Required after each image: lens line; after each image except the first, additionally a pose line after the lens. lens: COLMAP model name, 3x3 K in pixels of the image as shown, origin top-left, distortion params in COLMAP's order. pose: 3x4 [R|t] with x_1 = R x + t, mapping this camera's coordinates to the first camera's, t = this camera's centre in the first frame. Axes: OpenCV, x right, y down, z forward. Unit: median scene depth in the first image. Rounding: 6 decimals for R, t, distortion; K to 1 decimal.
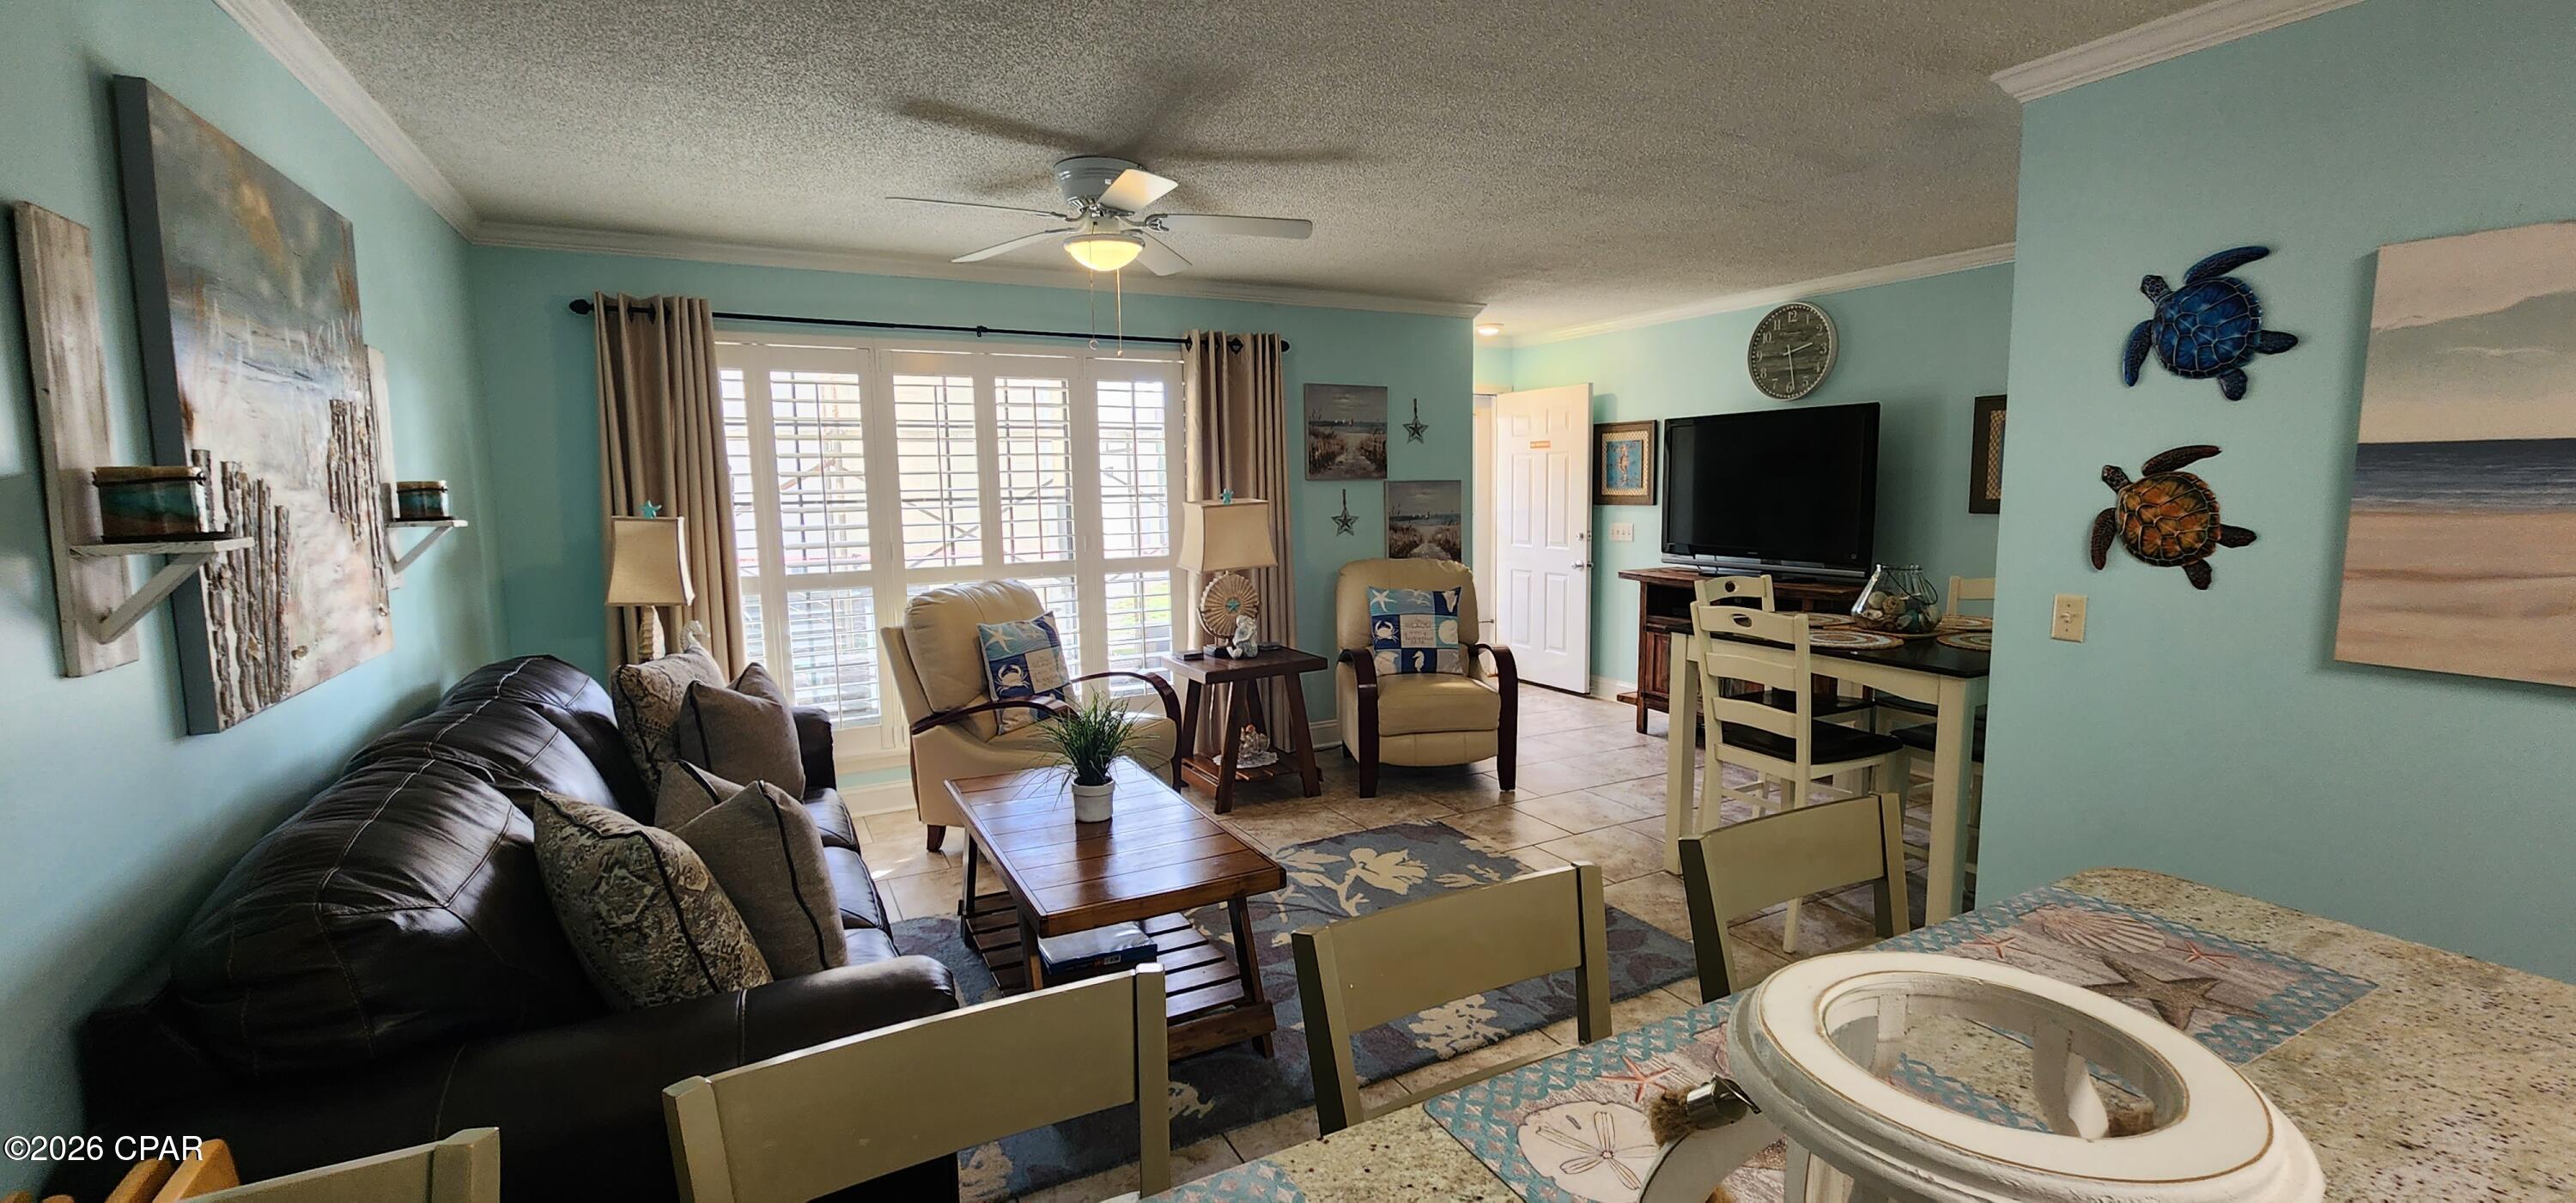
lens RADIAL K [[1061.5, 0, 1300.0], [0, 1061.5, 604.2], [0, 0, 1]] dist [-0.004771, -0.000320]
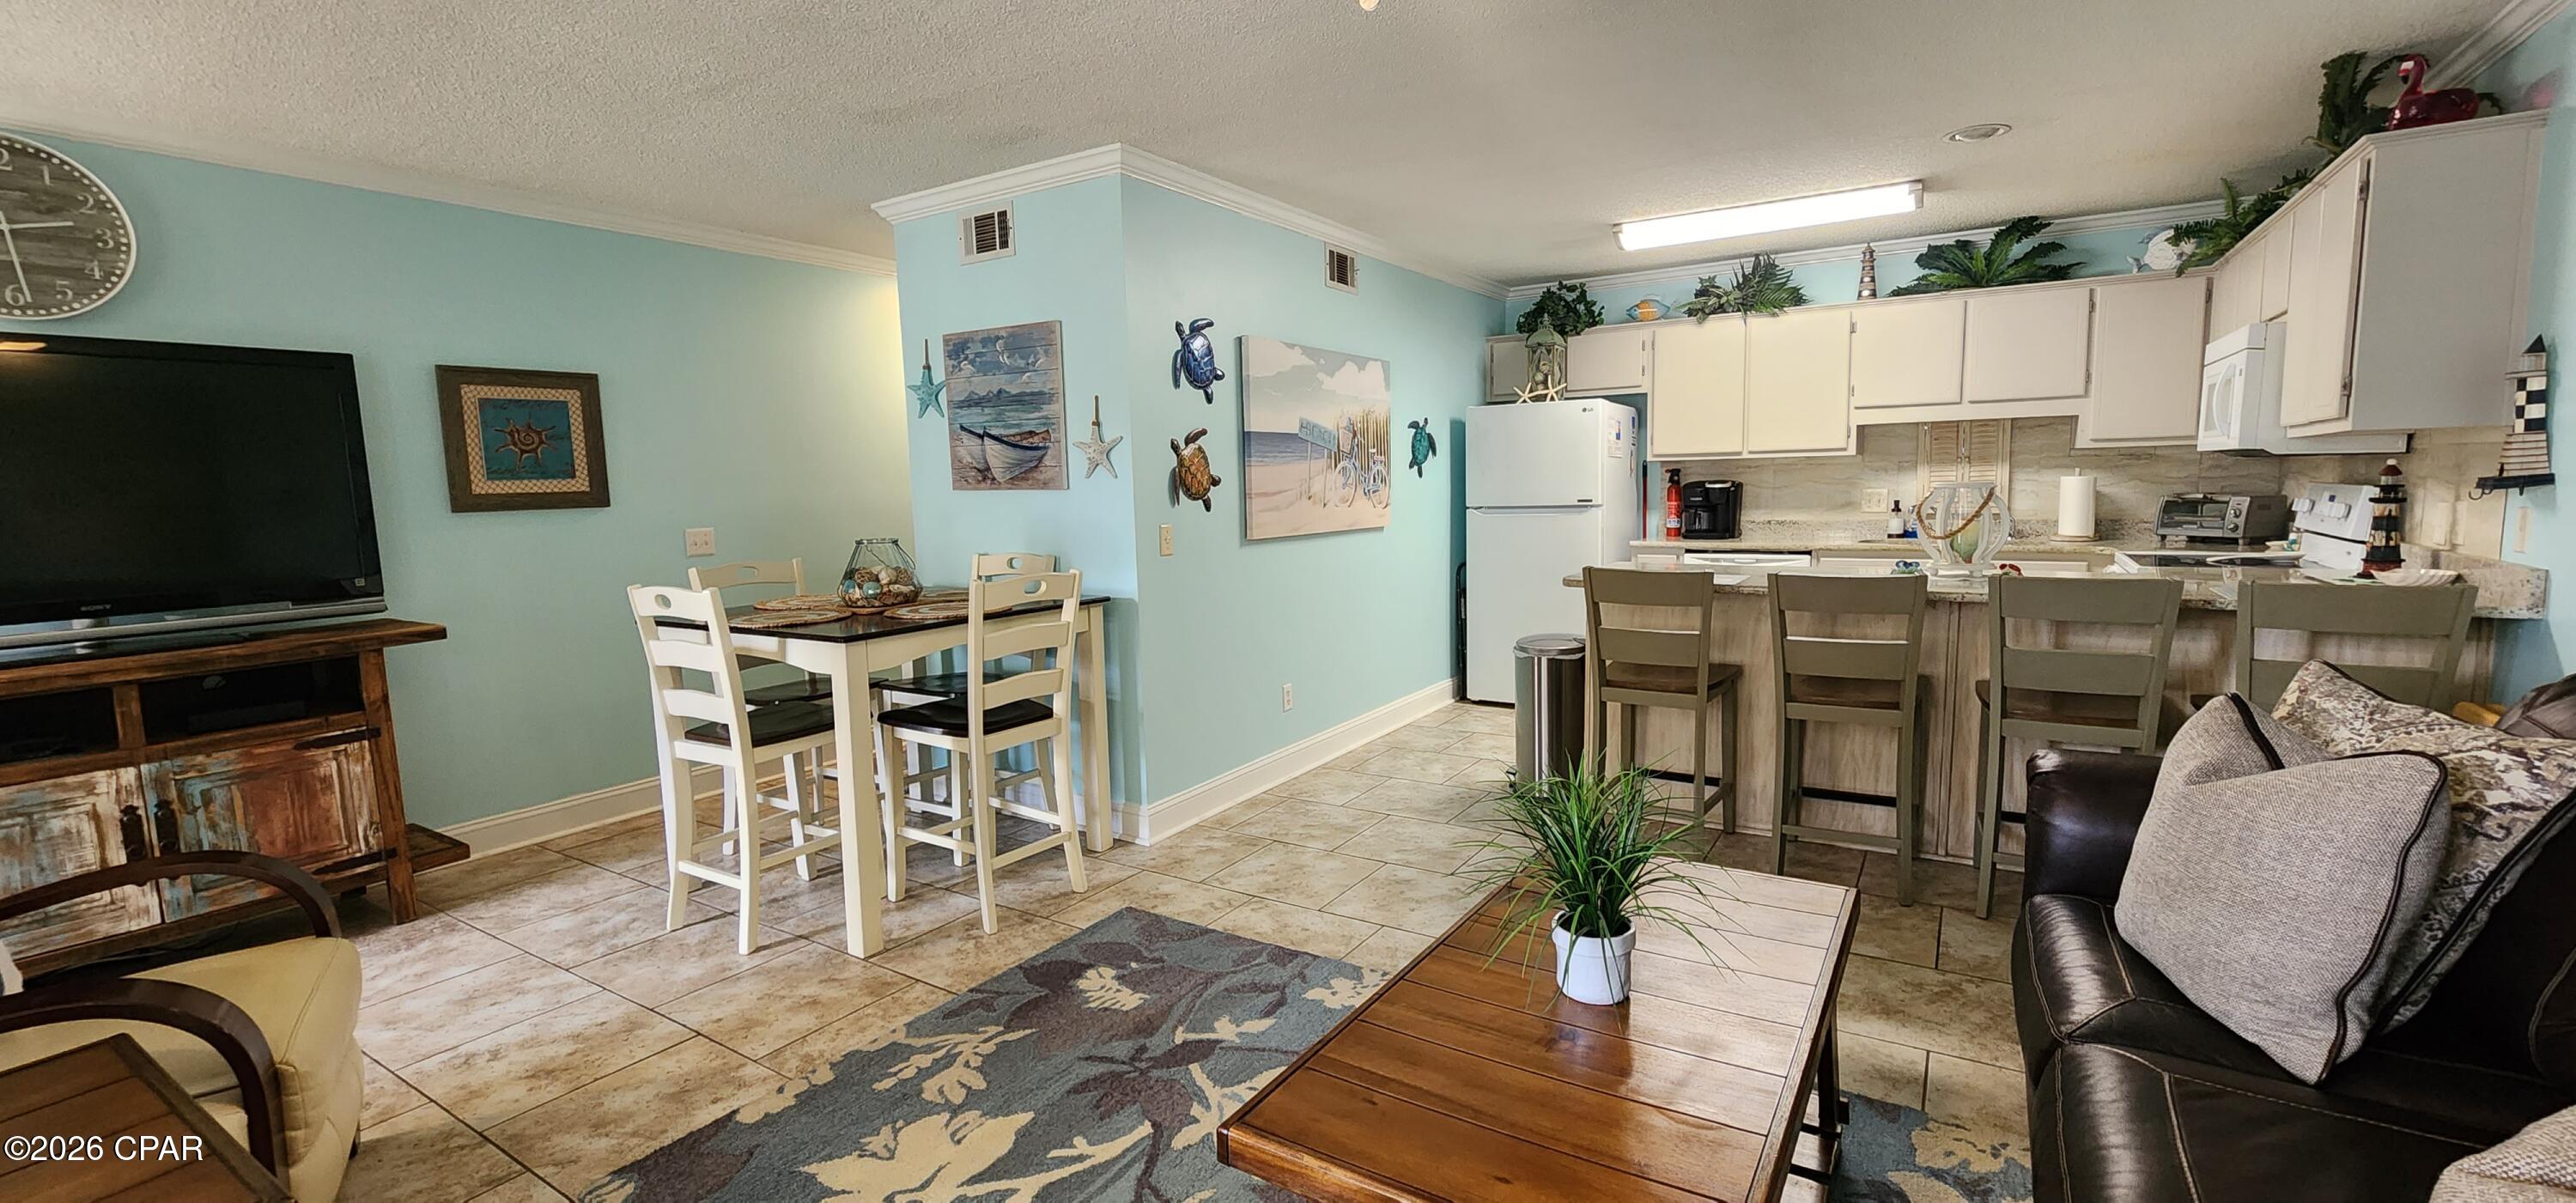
lens RADIAL K [[1061.0, 0, 1293.7], [0, 1061.0, 599.8], [0, 0, 1]] dist [0.004831, 0.000162]
pose [[-0.485801, -0.072287, 0.871075, -0.502731], [0.136973, 0.977966, 0.157548, -0.087661], [-0.863270, 0.195850, -0.465196, 1.168380]]
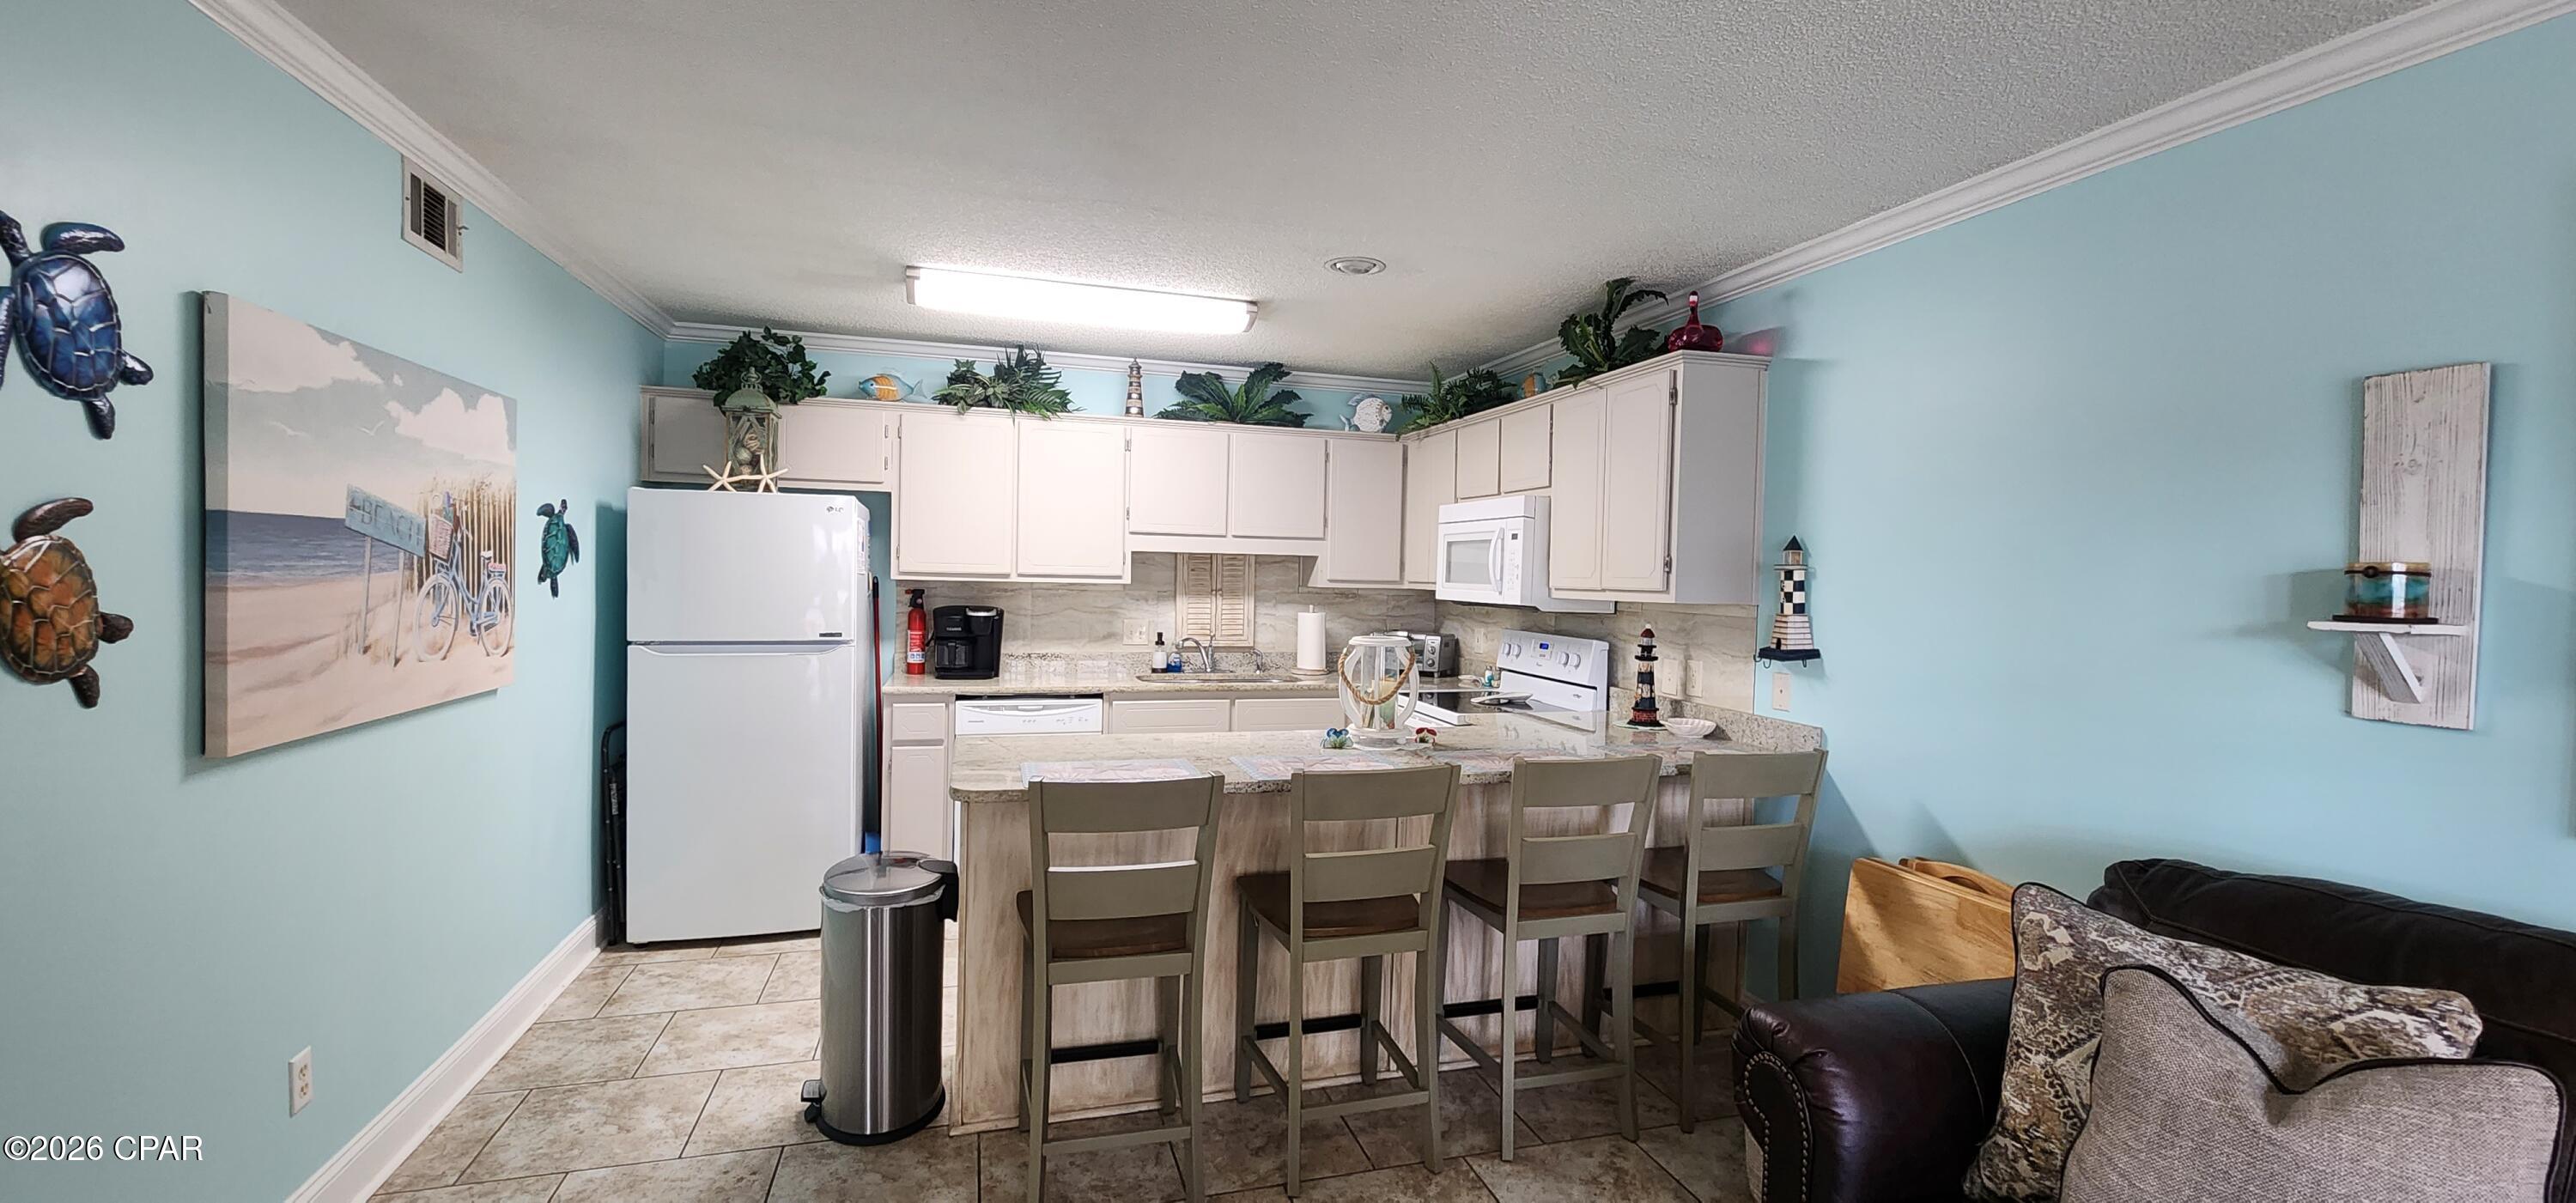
lens RADIAL K [[1061.0, 0, 1293.7], [0, 1061.0, 599.8], [0, 0, 1]] dist [0.004831, 0.000162]
pose [[-0.979233, -0.013480, 0.202288, -0.032904], [0.016068, 0.989488, 0.143721, -0.115787], [-0.202099, 0.143987, -0.968723, 1.021289]]
